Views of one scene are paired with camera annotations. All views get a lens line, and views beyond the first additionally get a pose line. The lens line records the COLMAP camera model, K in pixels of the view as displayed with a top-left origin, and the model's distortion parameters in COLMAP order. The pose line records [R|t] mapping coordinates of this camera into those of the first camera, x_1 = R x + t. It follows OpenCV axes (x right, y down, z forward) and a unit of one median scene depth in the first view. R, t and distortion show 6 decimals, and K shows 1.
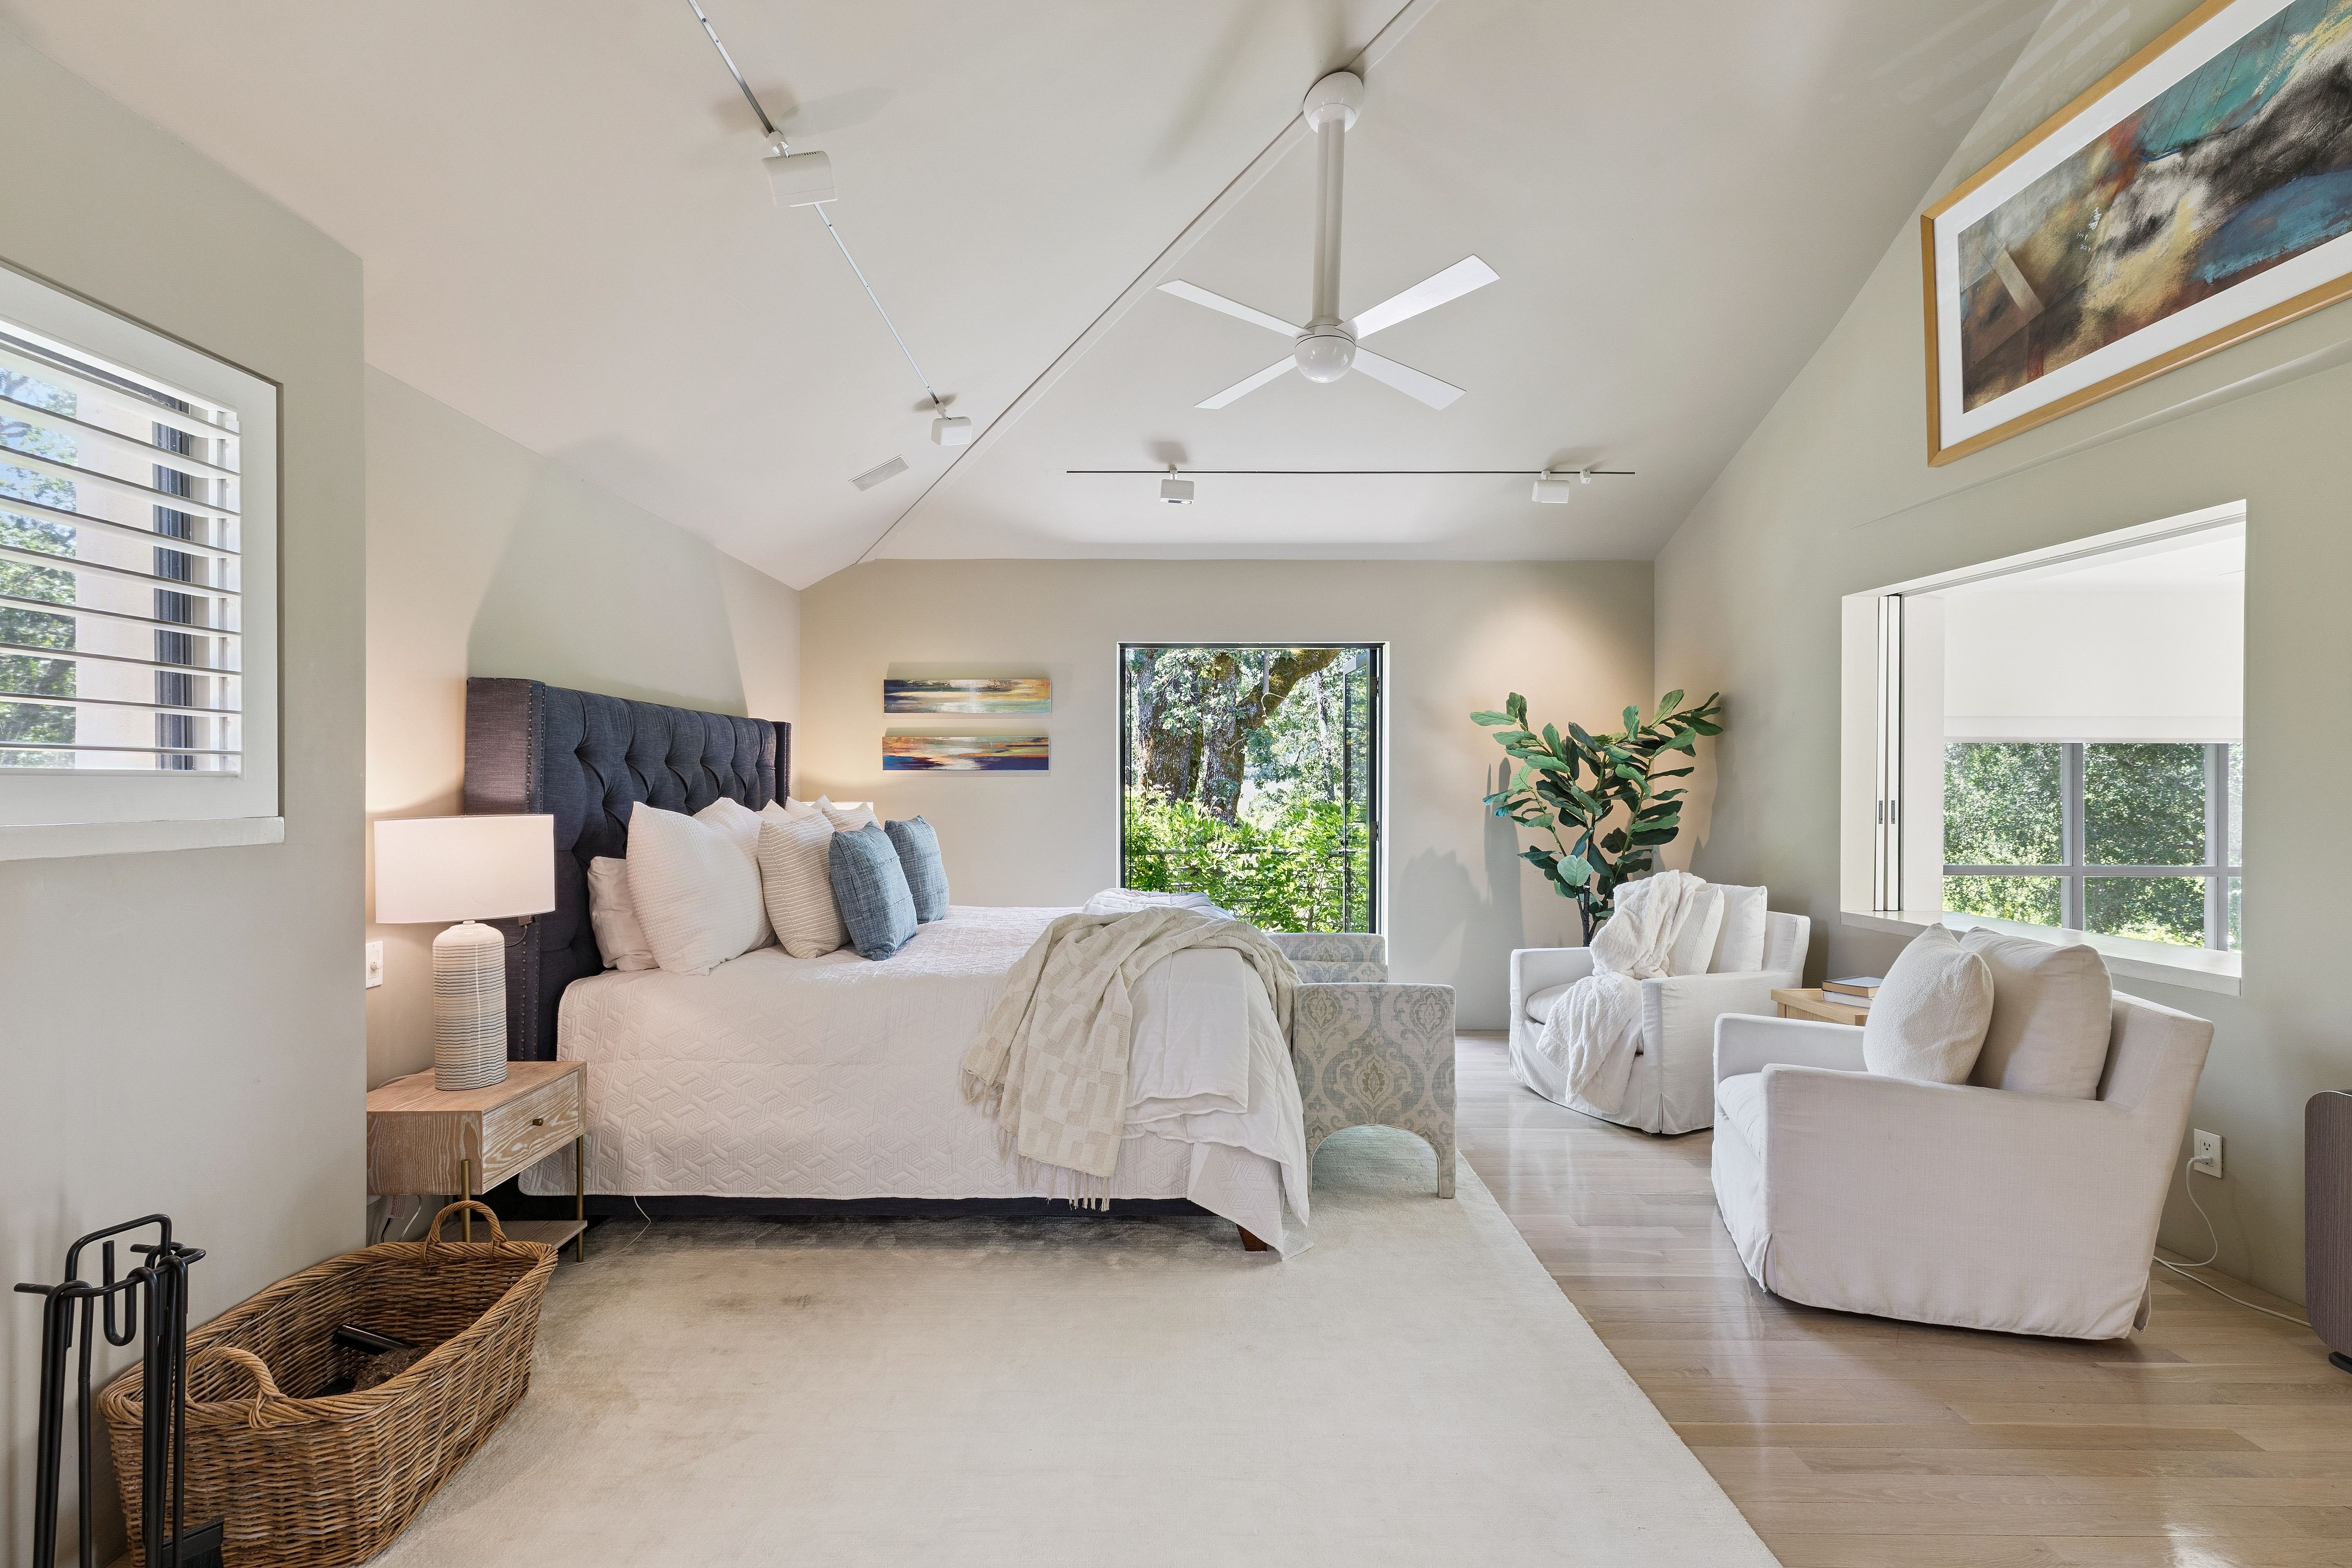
lens RADIAL K [[1004.8, 0, 1194.7], [0, 1004.8, 785.3], [0, 0, 1]] dist [0.009472, -0.000295]
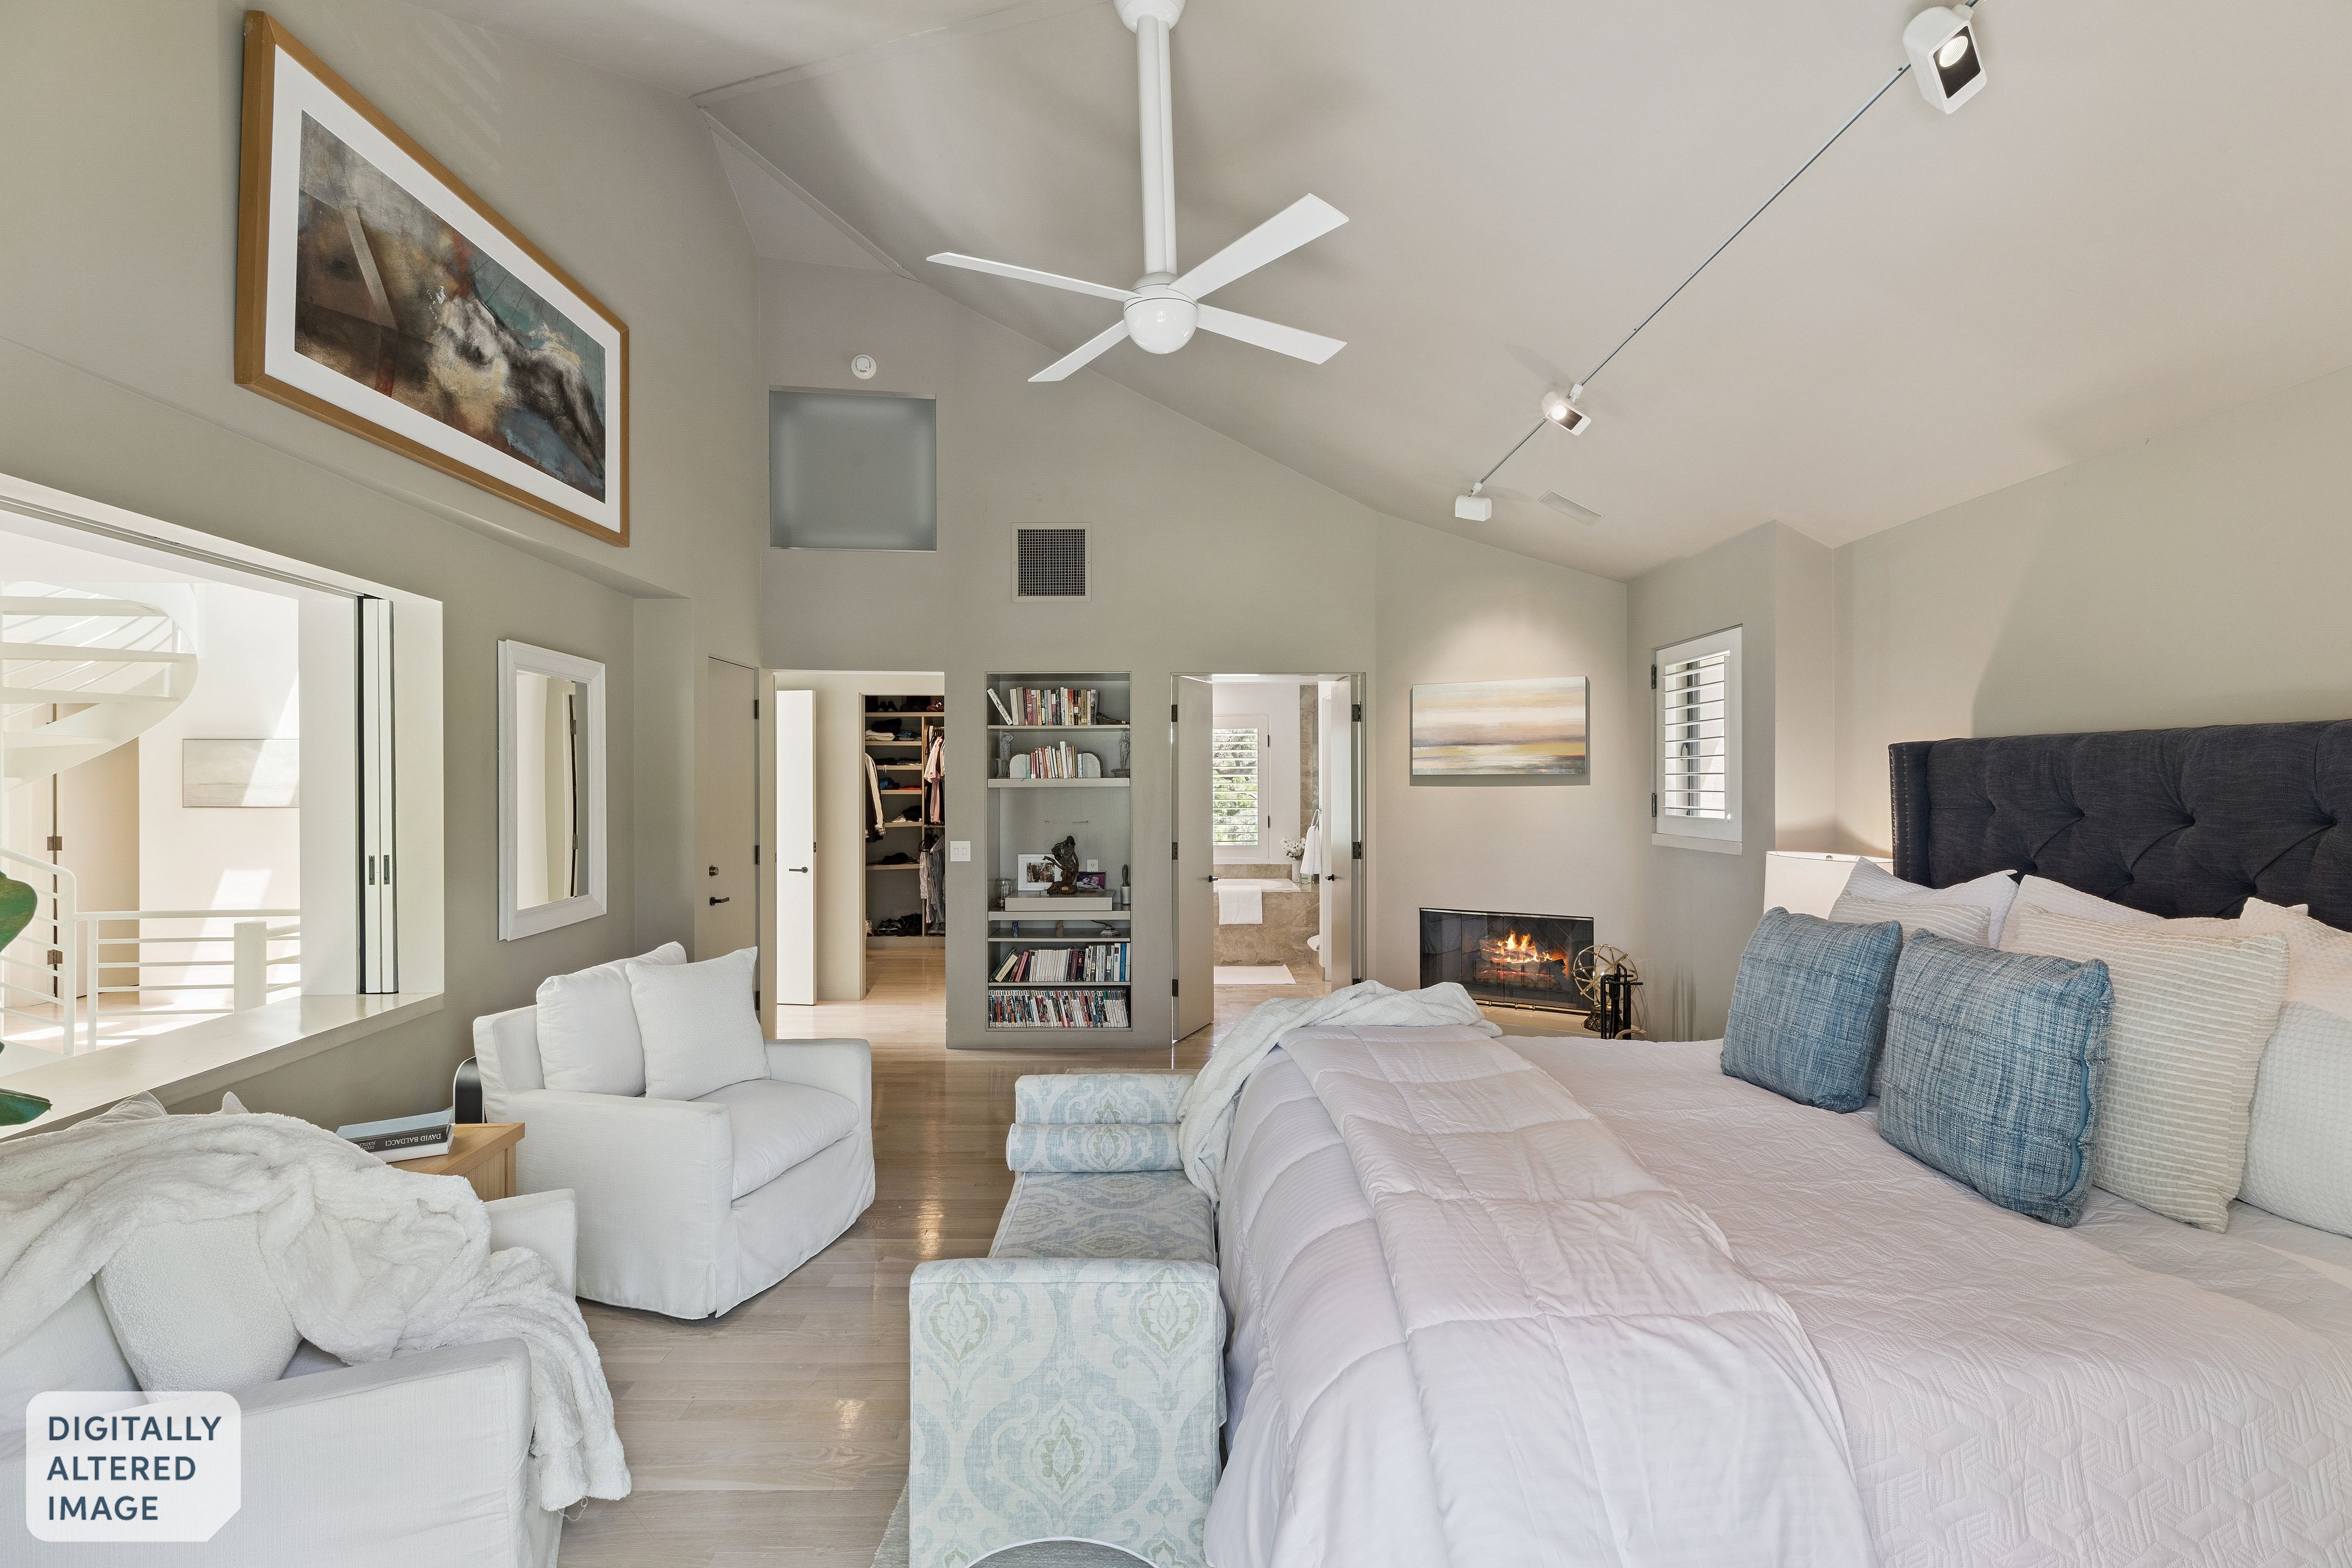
lens RADIAL K [[1071.5, 0, 1176.0], [0, 1071.5, 784.0], [0, 0, 1]] dist [0.013384, -0.001506]
pose [[-0.999964, -0.000114, 0.008429, 0.109497], [-0.000053, 0.999974, 0.007164, -0.056896], [-0.008430, 0.007163, -0.999939, 1.862193]]
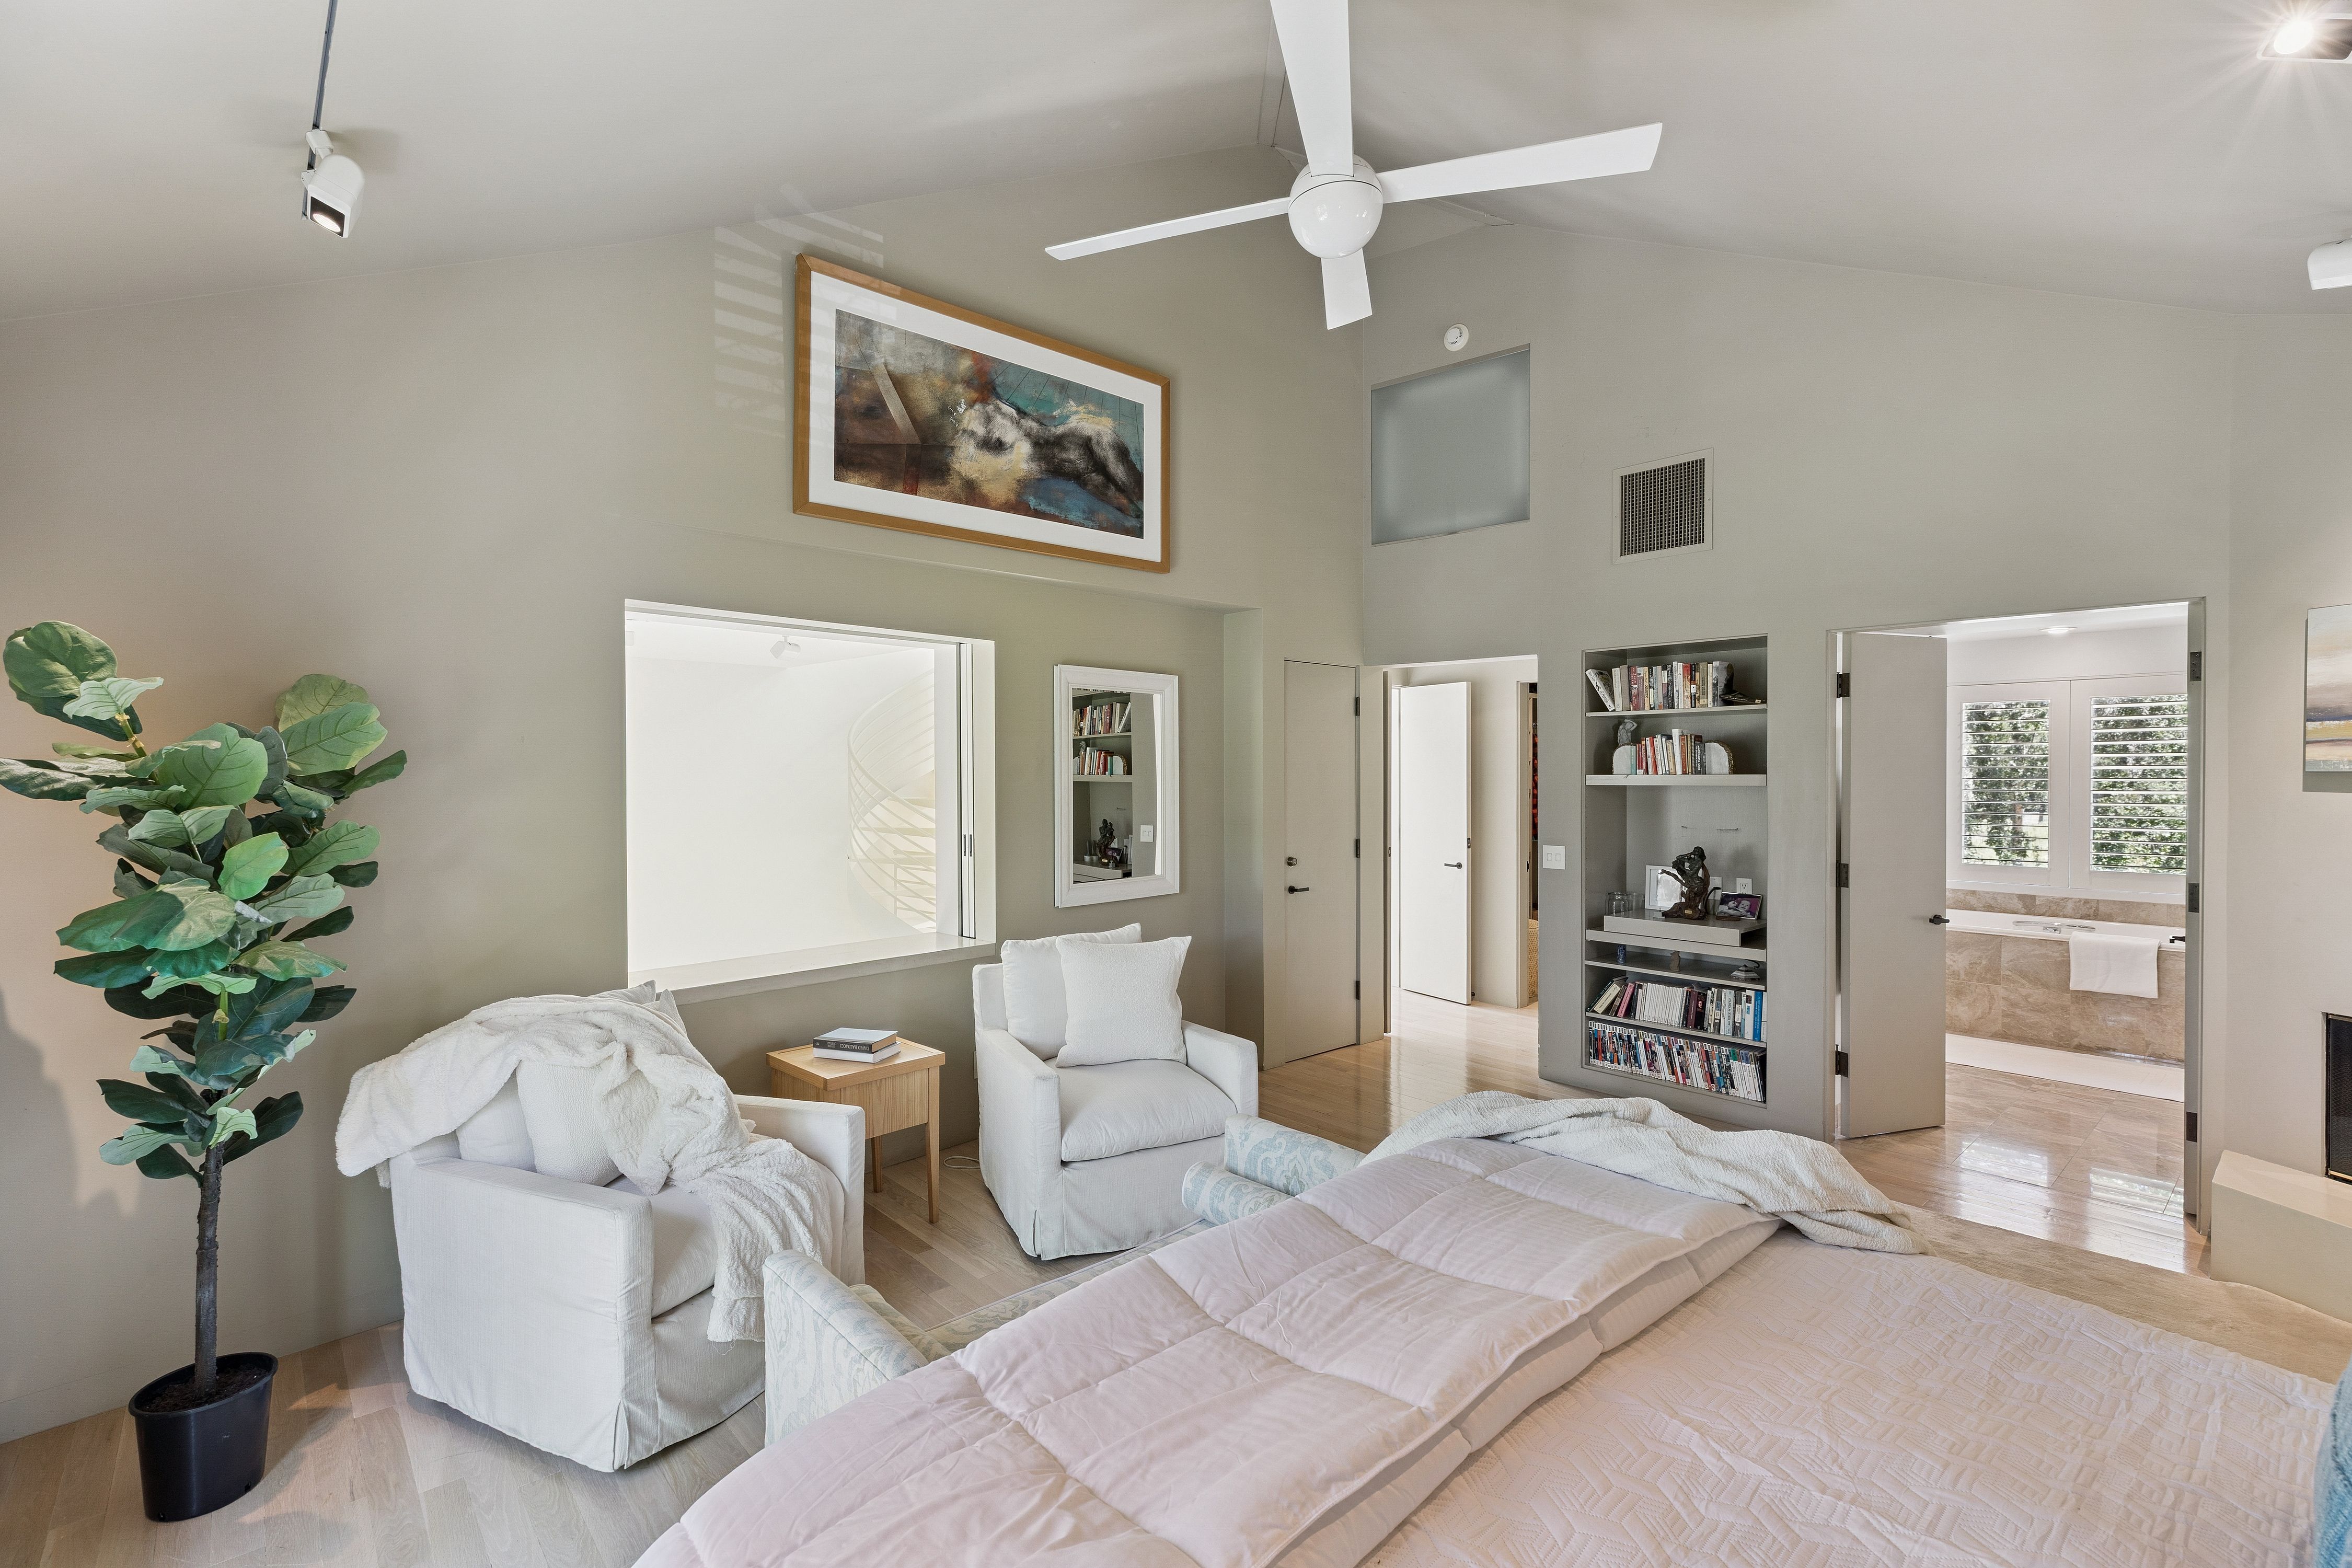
lens RADIAL K [[1071.5, 0, 1176.0], [0, 1071.5, 784.0], [0, 0, 1]] dist [0.013384, -0.001506]
pose [[-0.651470, -0.011438, 0.758588, -0.344714], [0.004436, 0.999812, 0.018885, -0.071484], [-0.758661, 0.015669, -0.651297, 1.523714]]
